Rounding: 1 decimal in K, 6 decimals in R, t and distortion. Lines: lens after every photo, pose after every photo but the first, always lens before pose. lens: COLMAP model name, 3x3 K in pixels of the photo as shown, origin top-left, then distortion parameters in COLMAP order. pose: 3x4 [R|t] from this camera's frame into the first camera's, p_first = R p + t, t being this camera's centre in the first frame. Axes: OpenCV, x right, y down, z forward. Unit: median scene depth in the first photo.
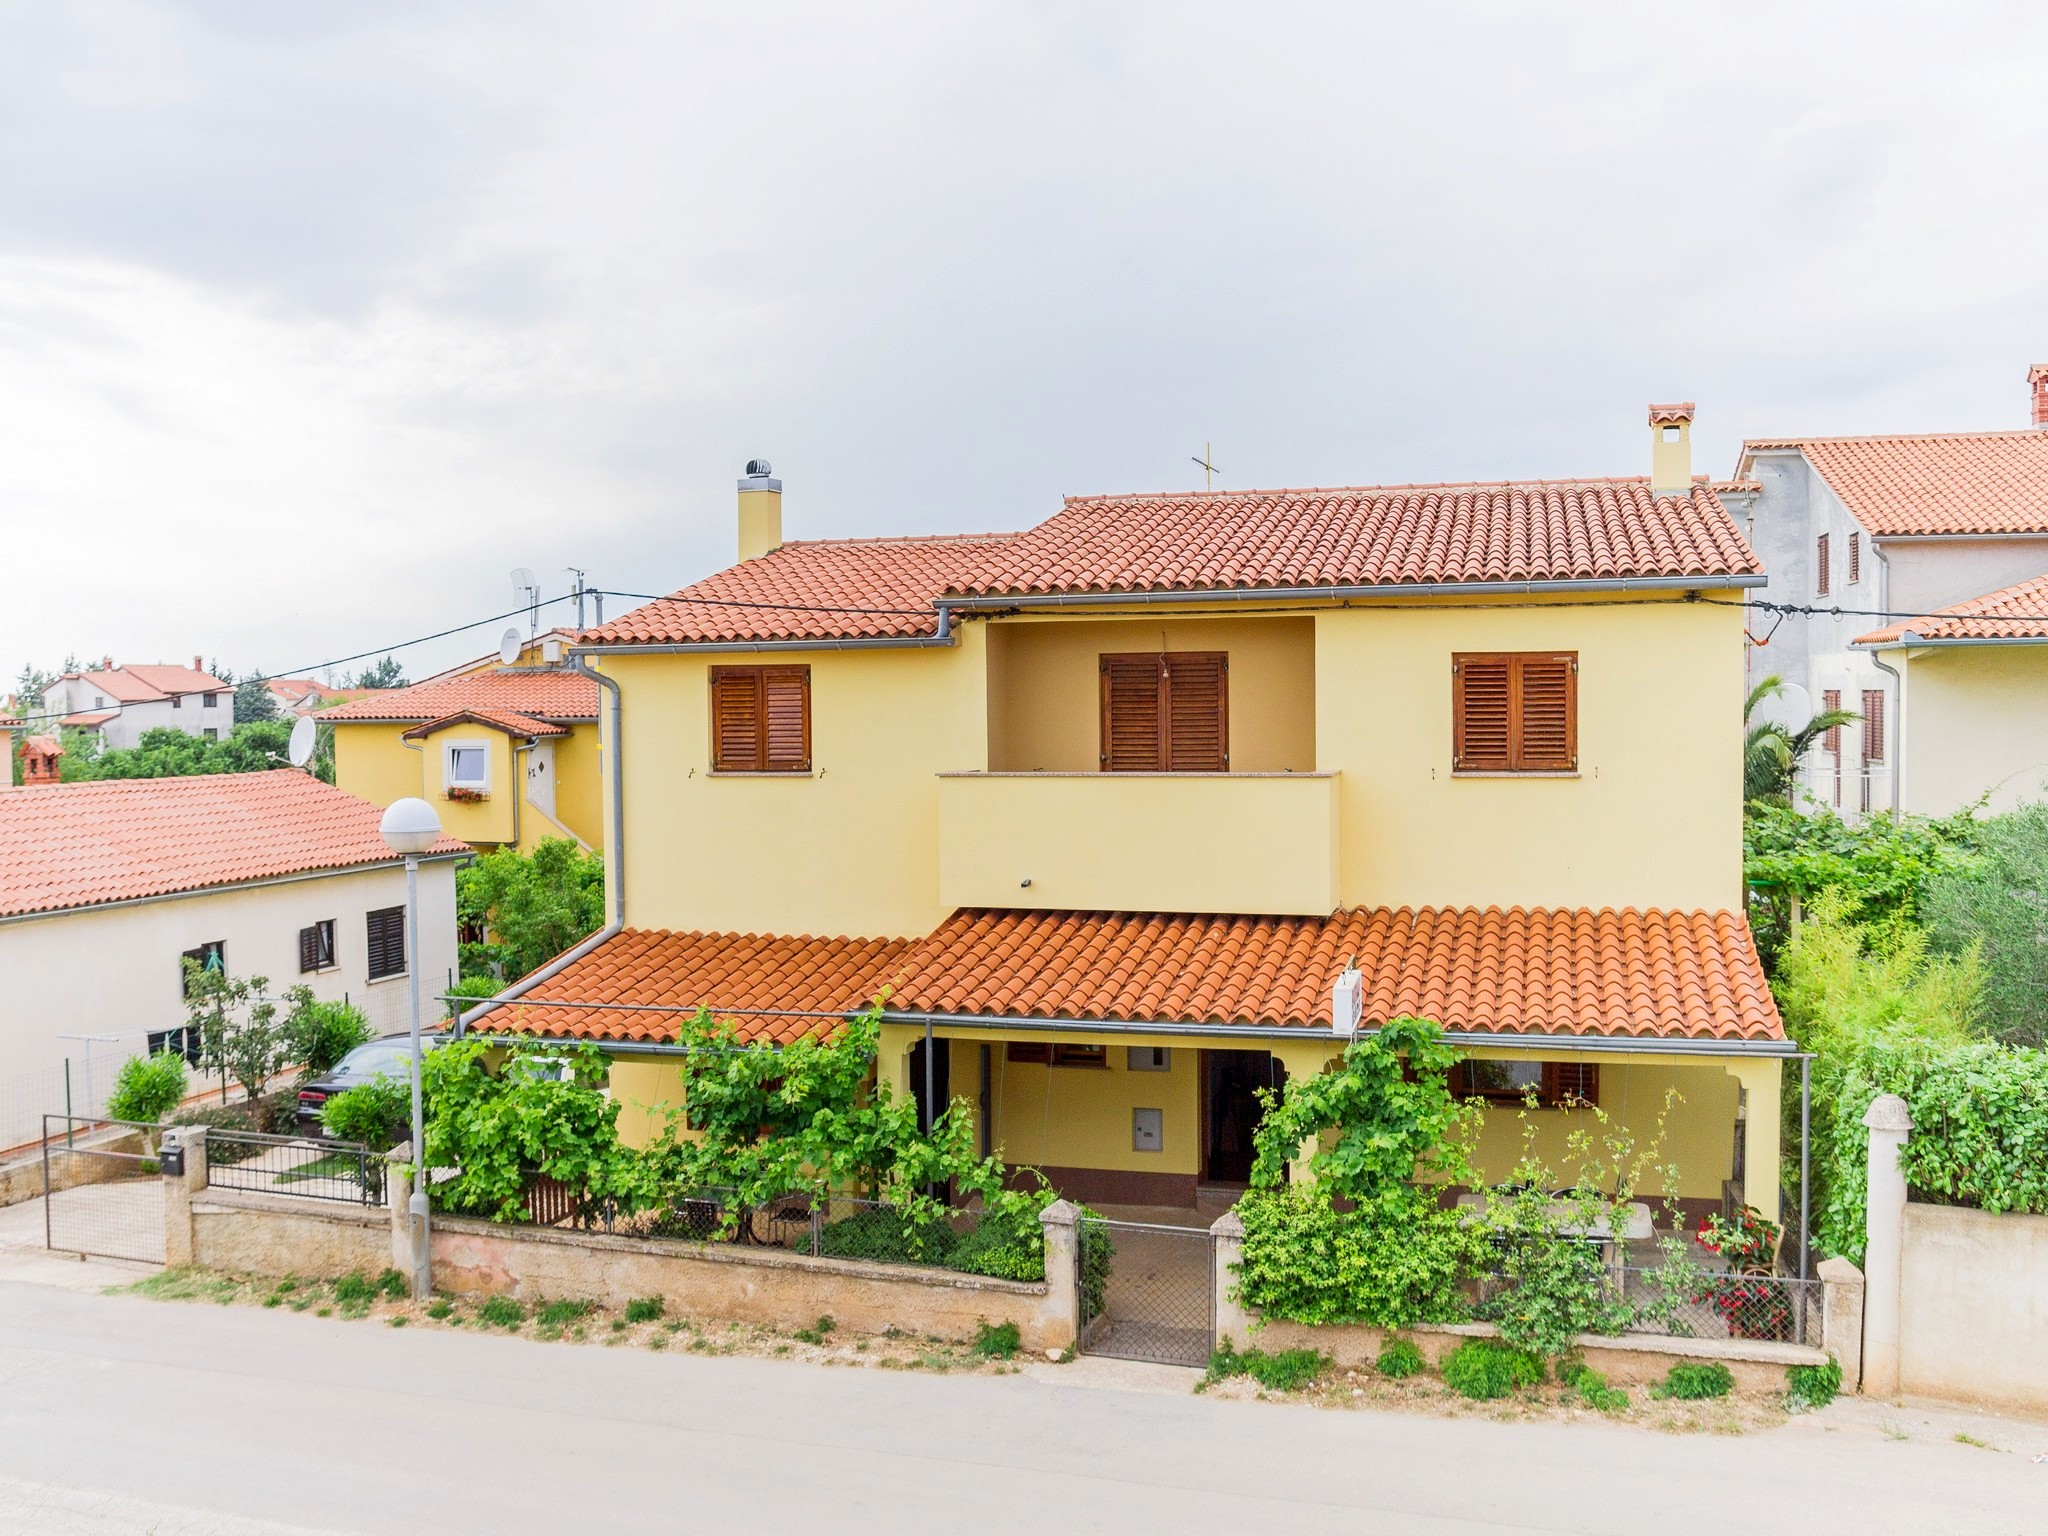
lens RADIAL K [[1604.3, 0, 1023.7], [0, 1604.3, 768.7], [0, 0, 1]] dist [-0.075448, 0.022850]
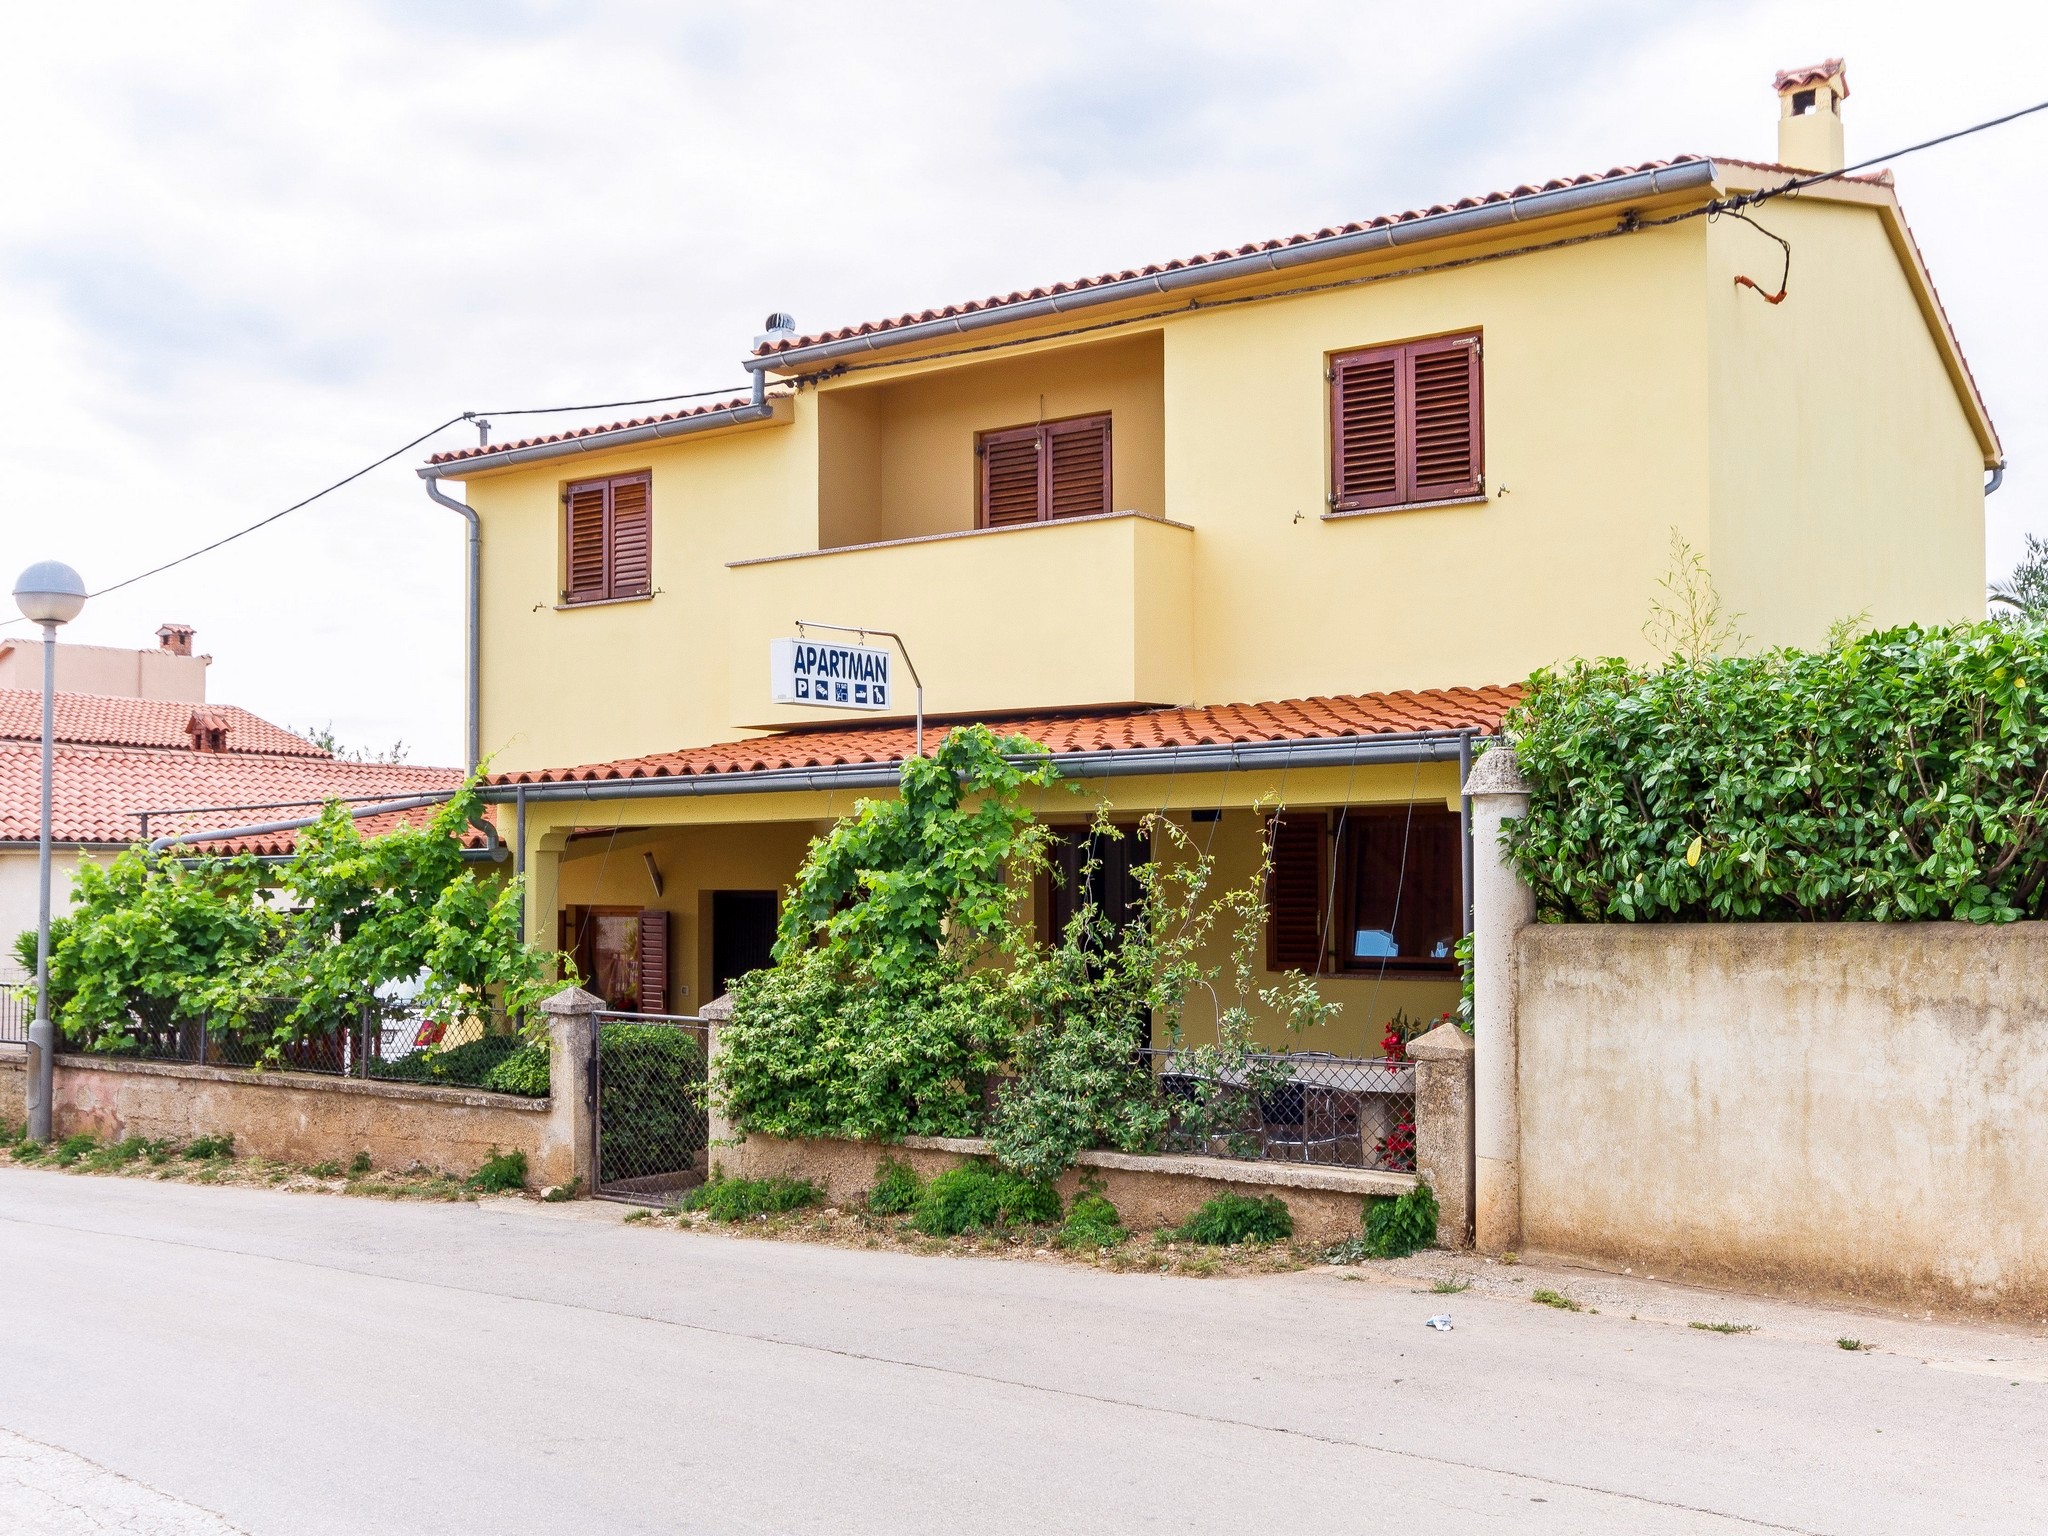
lens RADIAL K [[1815.0, 0, 1027.0], [0, 1815.0, 764.9], [0, 0, 1]] dist [-0.016639, 0.010052]
pose [[0.964218, -0.006451, -0.265033, 0.456594], [-0.007589, 0.998623, -0.051916, 0.206161], [0.265003, 0.052069, 0.962841, 0.221052]]
